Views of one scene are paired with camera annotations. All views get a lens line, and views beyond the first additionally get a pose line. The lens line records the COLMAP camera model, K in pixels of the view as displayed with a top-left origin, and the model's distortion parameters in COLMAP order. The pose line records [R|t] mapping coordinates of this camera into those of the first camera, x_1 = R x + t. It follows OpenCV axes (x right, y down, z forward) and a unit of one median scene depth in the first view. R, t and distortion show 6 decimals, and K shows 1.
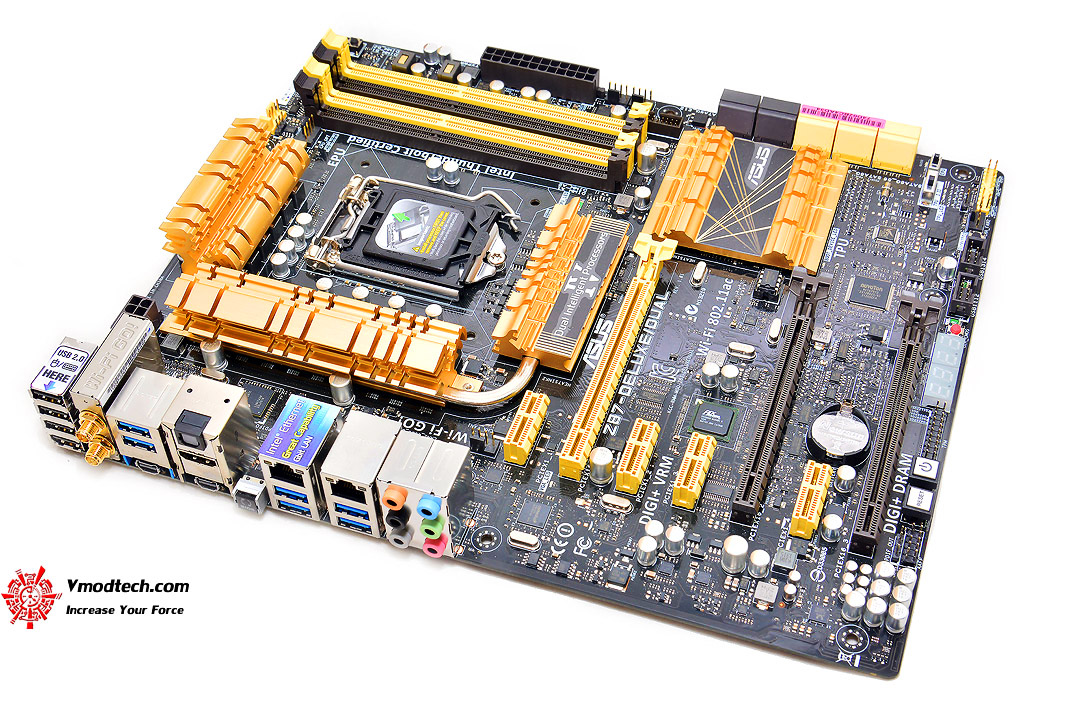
lens RADIAL K [[1537.9, 0, 540.0], [0, 1537.9, 360.0], [0, 0, 1]] dist [-0.035468, -0.036429]
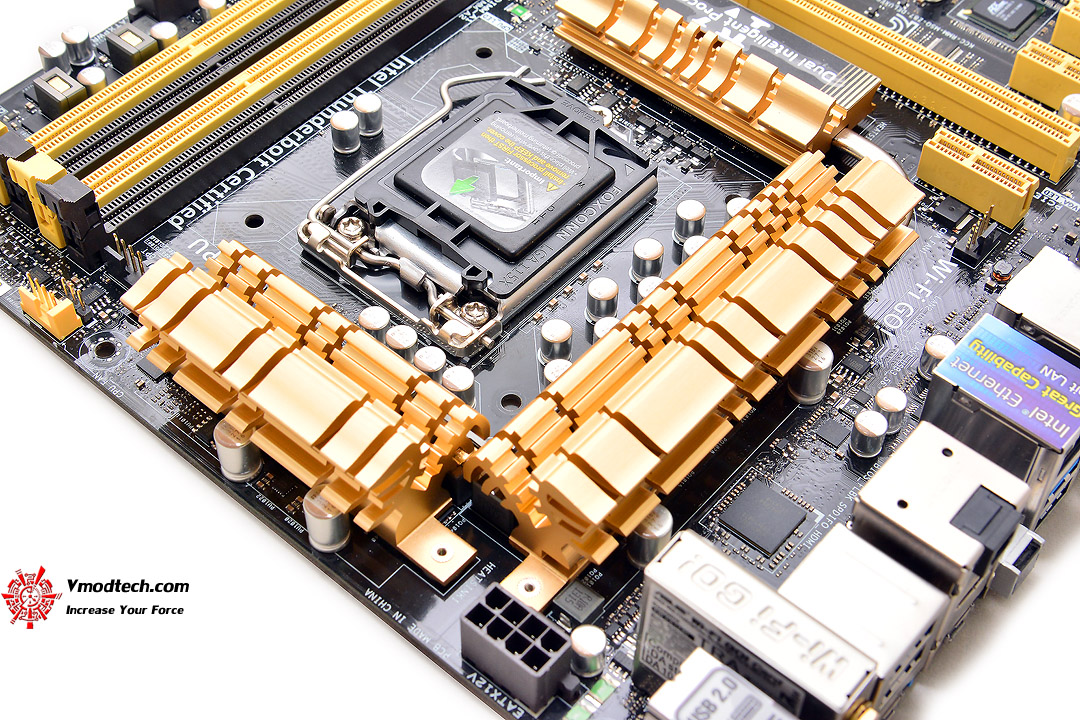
lens RADIAL K [[1661.3, 0, 541.9], [0, 1661.3, 306.6], [0, 0, 1]] dist [-0.021657, -0.027585]
pose [[0.370881, -0.687935, 0.623853, -0.483830], [0.697337, 0.649947, 0.302142, -0.226754], [-0.613325, 0.322978, 0.720776, 0.578786]]
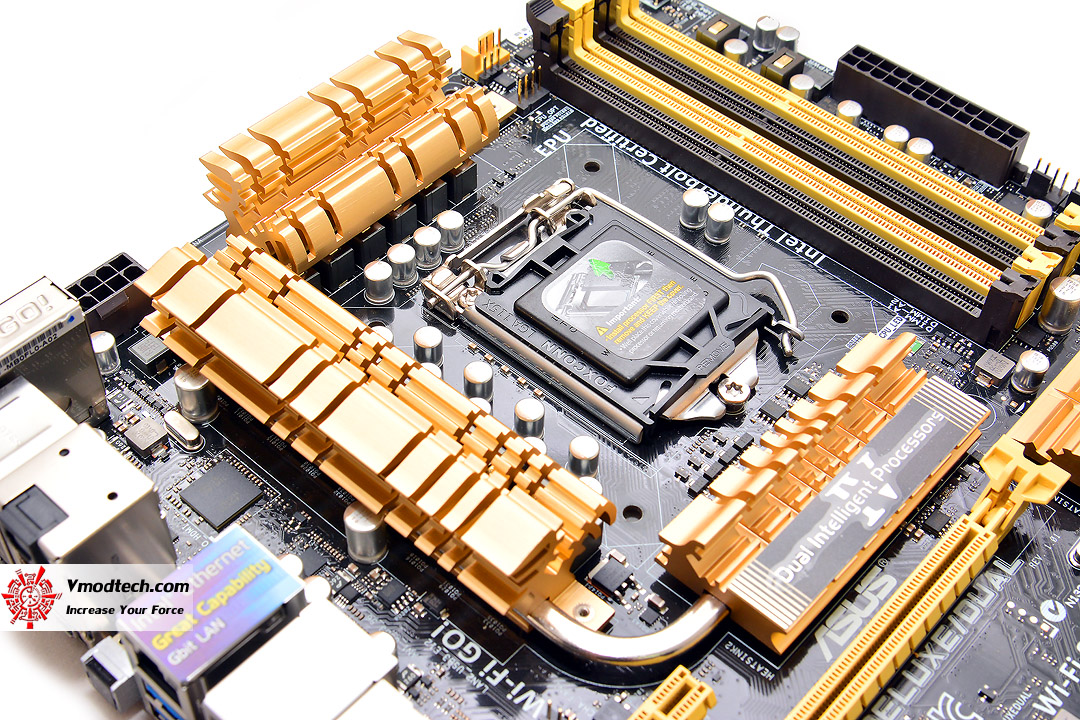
lens RADIAL K [[1477.4, 0, 540.0], [0, 1477.4, 360.0], [0, 0, 1]] dist [-0.017687, -0.081139]
pose [[0.919513, 0.320722, -0.227228, 0.024896], [-0.326059, 0.945235, 0.014708, -0.062003], [0.219501, 0.060566, 0.973730, 0.466617]]
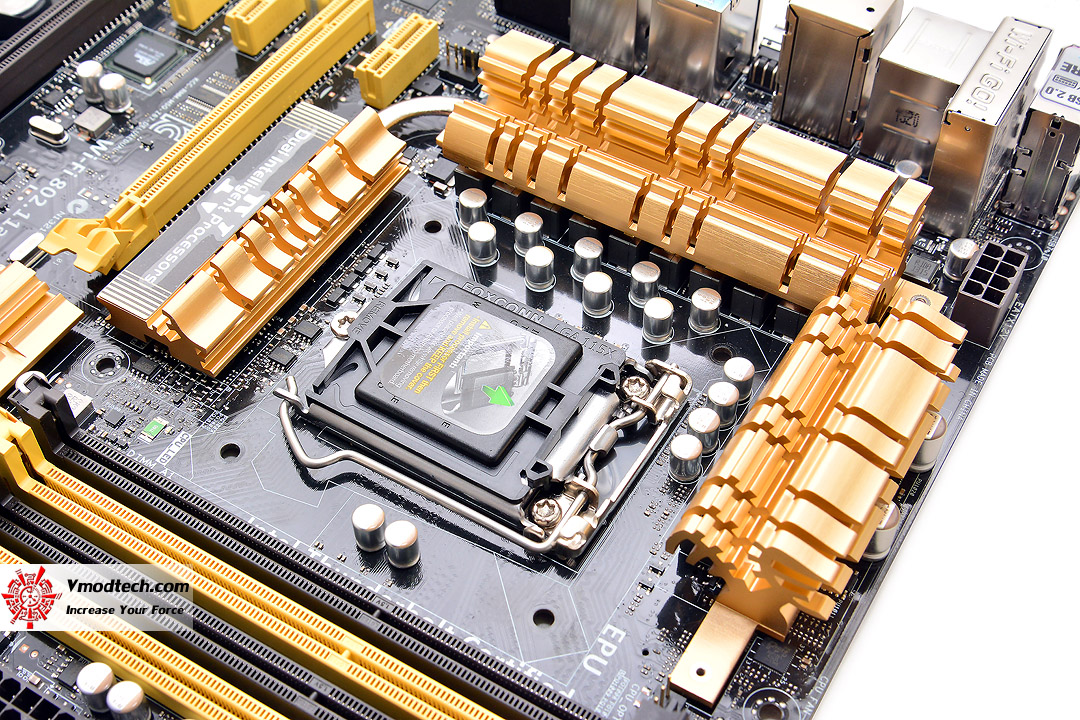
lens RADIAL K [[1477.4, 0, 540.0], [0, 1477.4, 360.0], [0, 0, 1]] dist [-0.017687, -0.081139]
pose [[-0.977267, -0.148090, 0.151720, -0.179496], [0.176758, -0.173940, 0.968763, -0.574215], [-0.117074, 0.973557, 0.196162, 0.901088]]
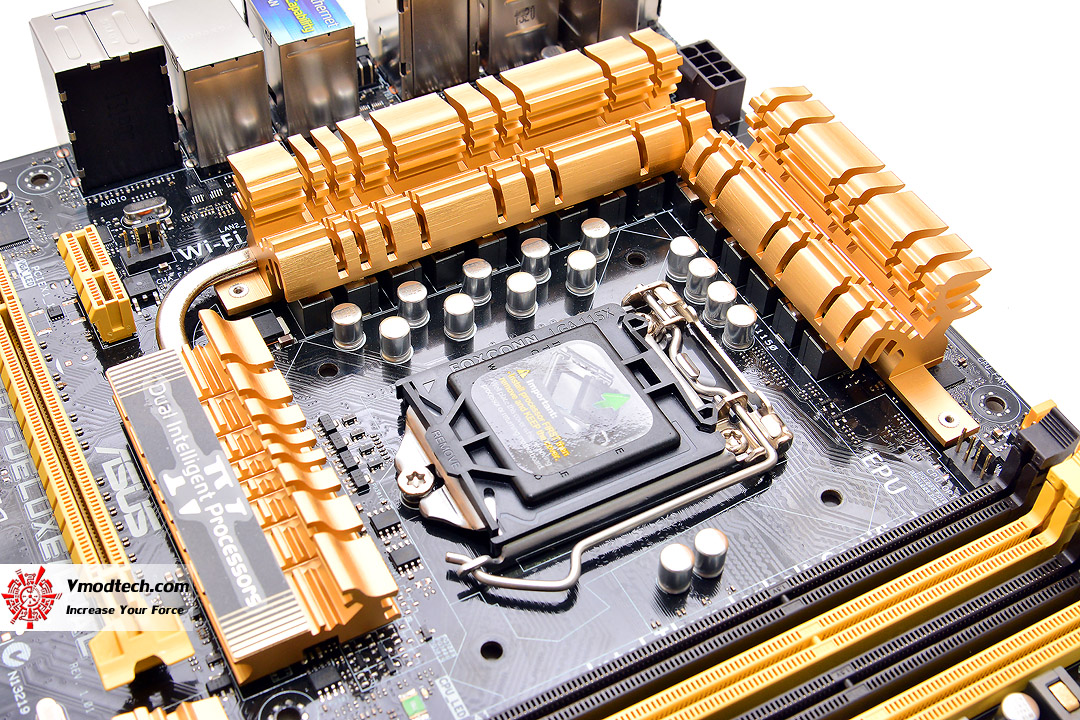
lens RADIAL K [[1477.4, 0, 540.0], [0, 1477.4, 360.0], [0, 0, 1]] dist [-0.017687, -0.081139]
pose [[-0.680448, 0.543774, -0.491224, 0.157492], [-0.575645, 0.018165, 0.817498, -0.480247], [0.453457, 0.839035, 0.300661, 0.843507]]
